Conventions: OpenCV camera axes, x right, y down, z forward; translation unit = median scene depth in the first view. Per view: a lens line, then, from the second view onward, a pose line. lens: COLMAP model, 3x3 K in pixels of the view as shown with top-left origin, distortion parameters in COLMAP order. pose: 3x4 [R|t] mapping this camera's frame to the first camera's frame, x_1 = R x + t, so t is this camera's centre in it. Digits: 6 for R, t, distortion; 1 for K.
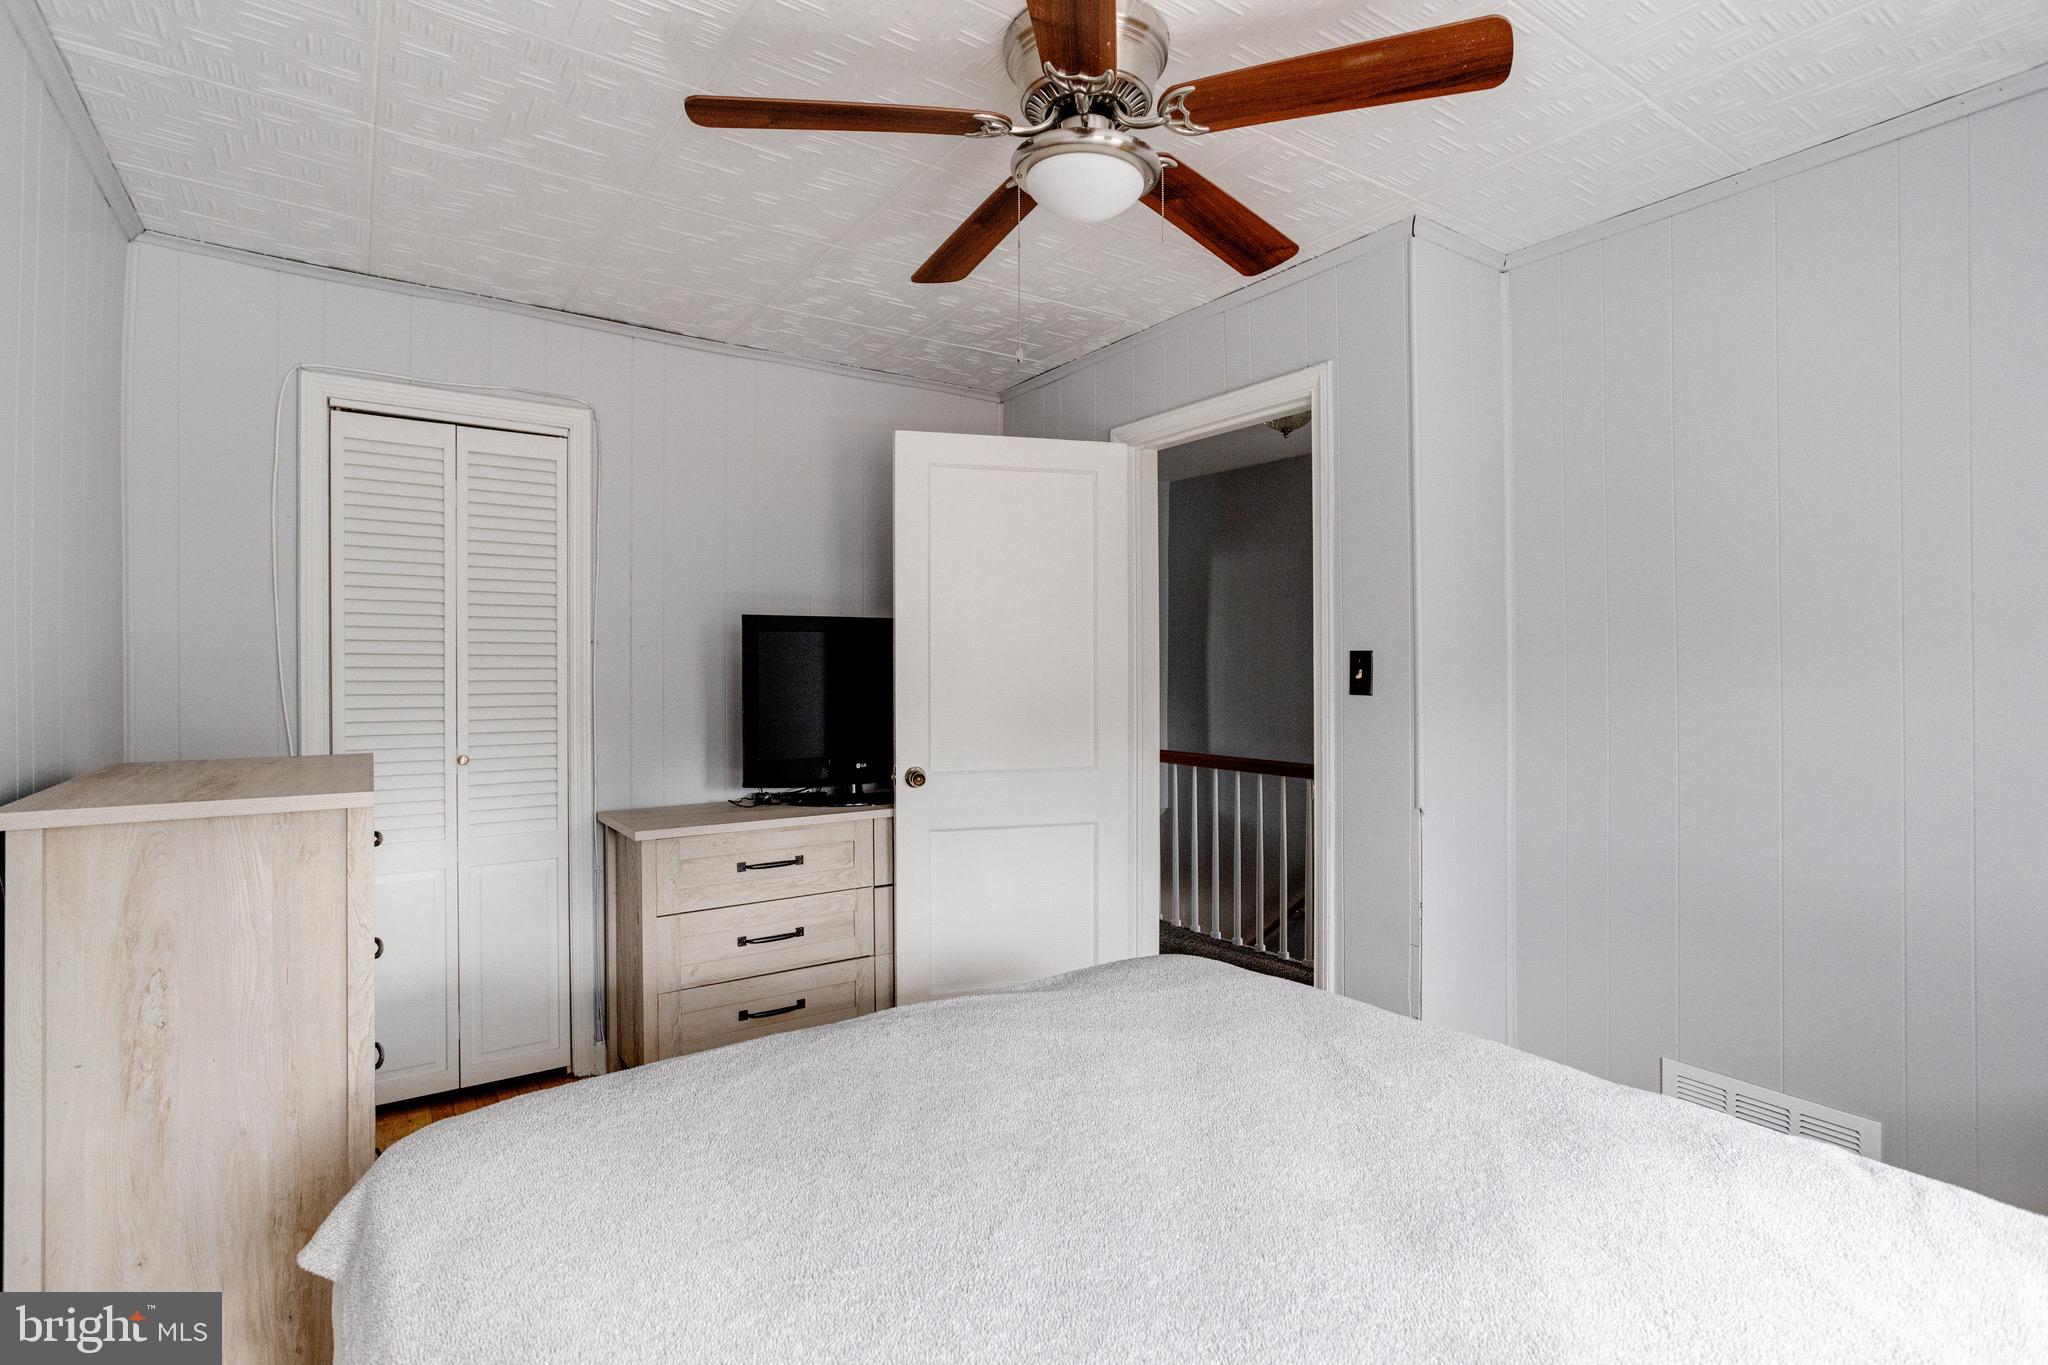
lens RADIAL K [[994.6, 0, 1019.0], [0, 994.6, 677.9], [0, 0, 1]] dist [-0.045352, 0.026759]
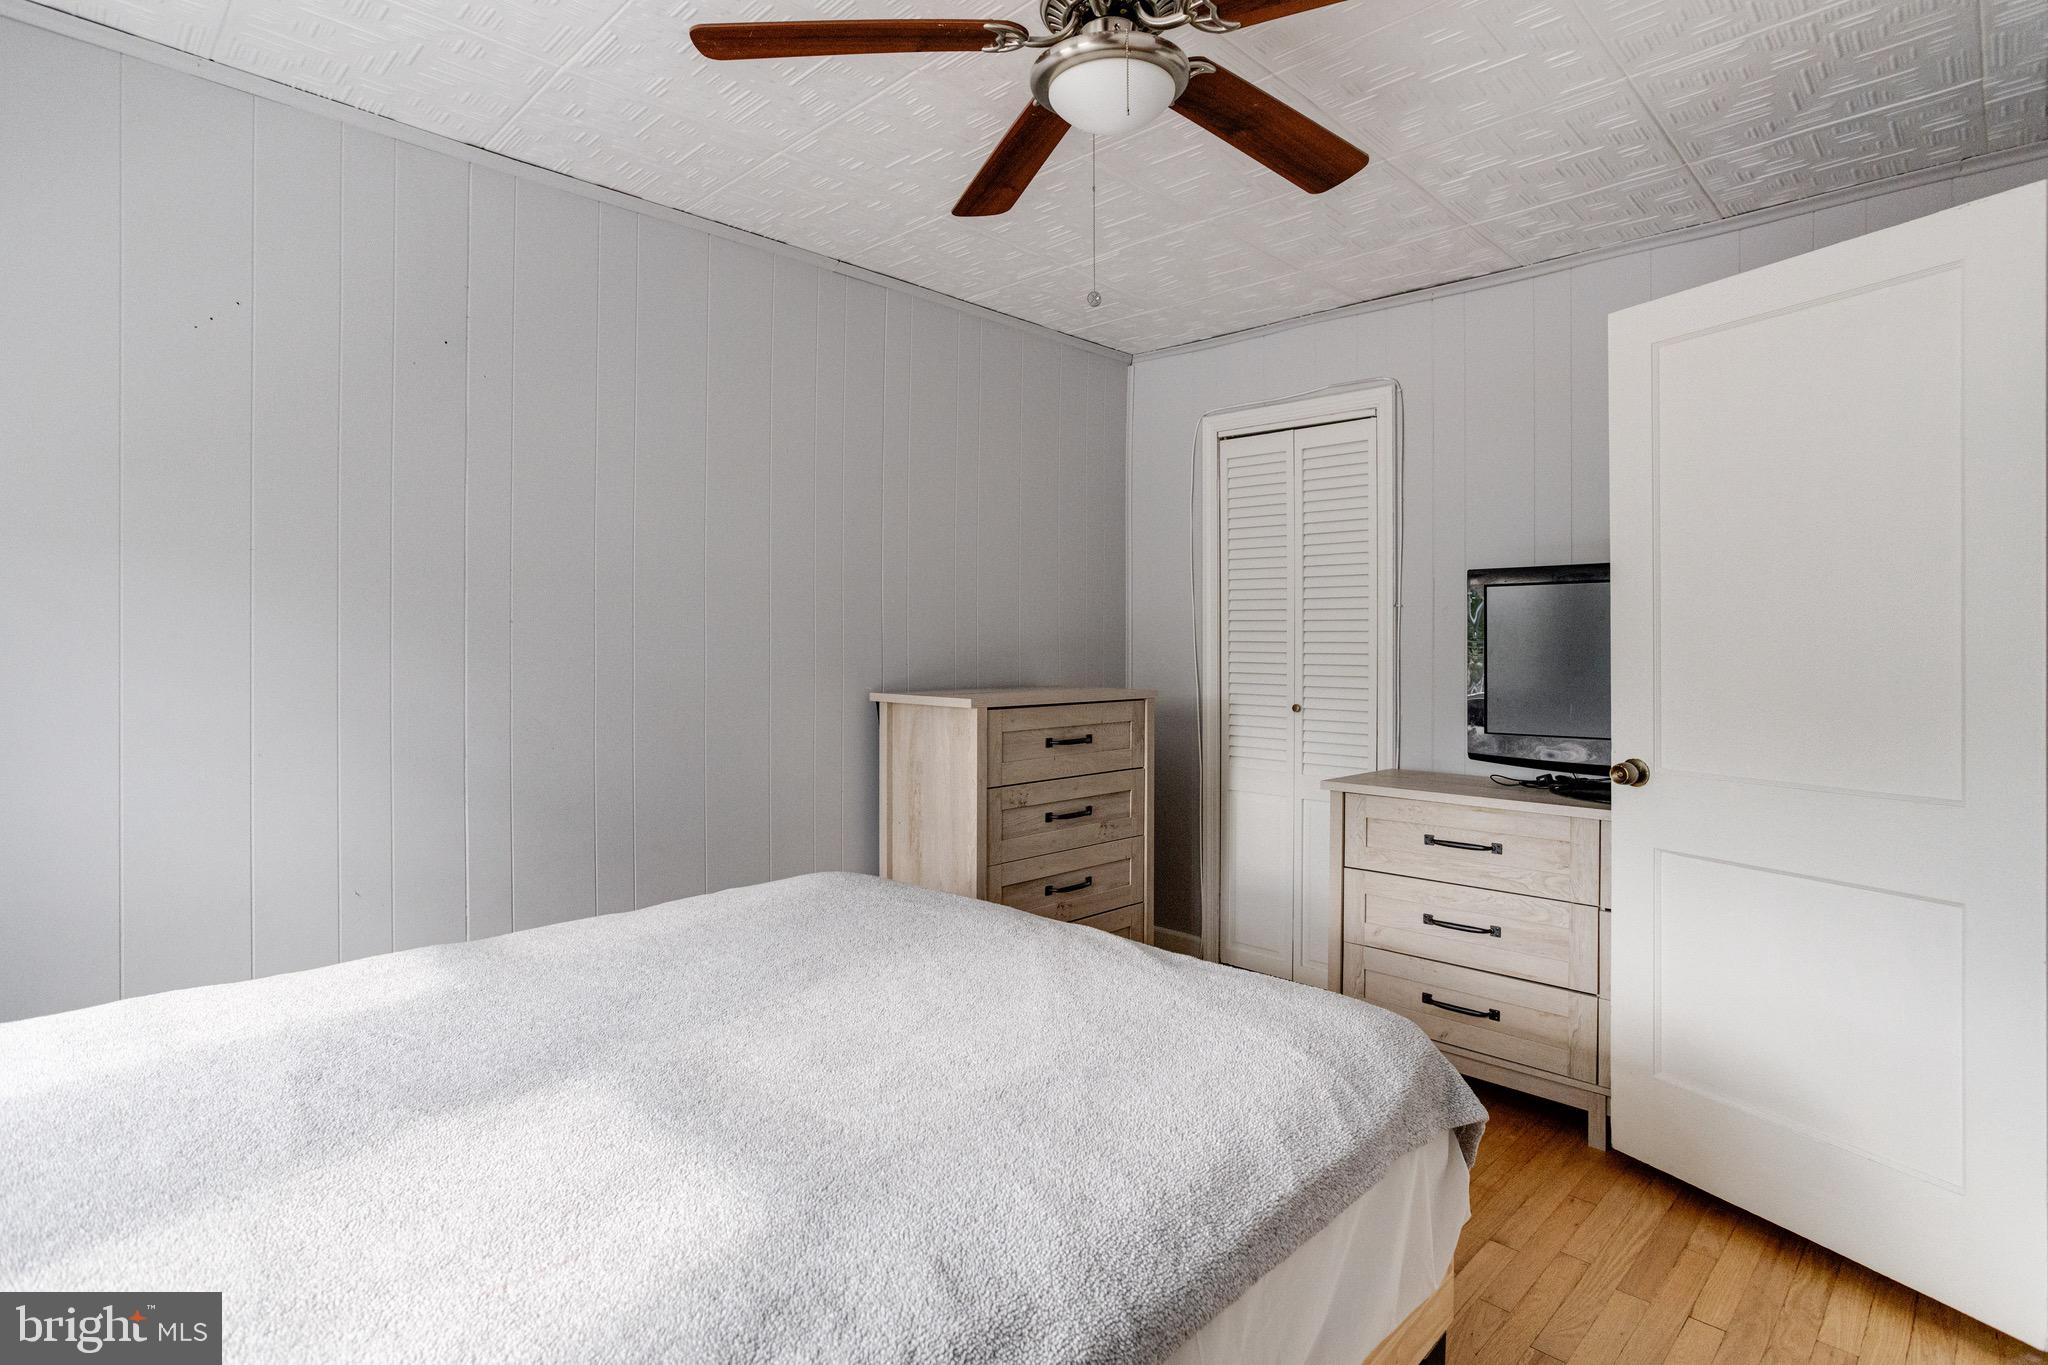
lens RADIAL K [[1019.3, 0, 1017.7], [0, 1019.3, 666.1], [0, 0, 1]] dist [-0.047555, 0.028150]
pose [[0.179798, 0.019472, -0.983511, 0.577034], [-0.019342, 0.999681, 0.016256, 0.018189], [0.983513, 0.016100, 0.180118, 0.433345]]
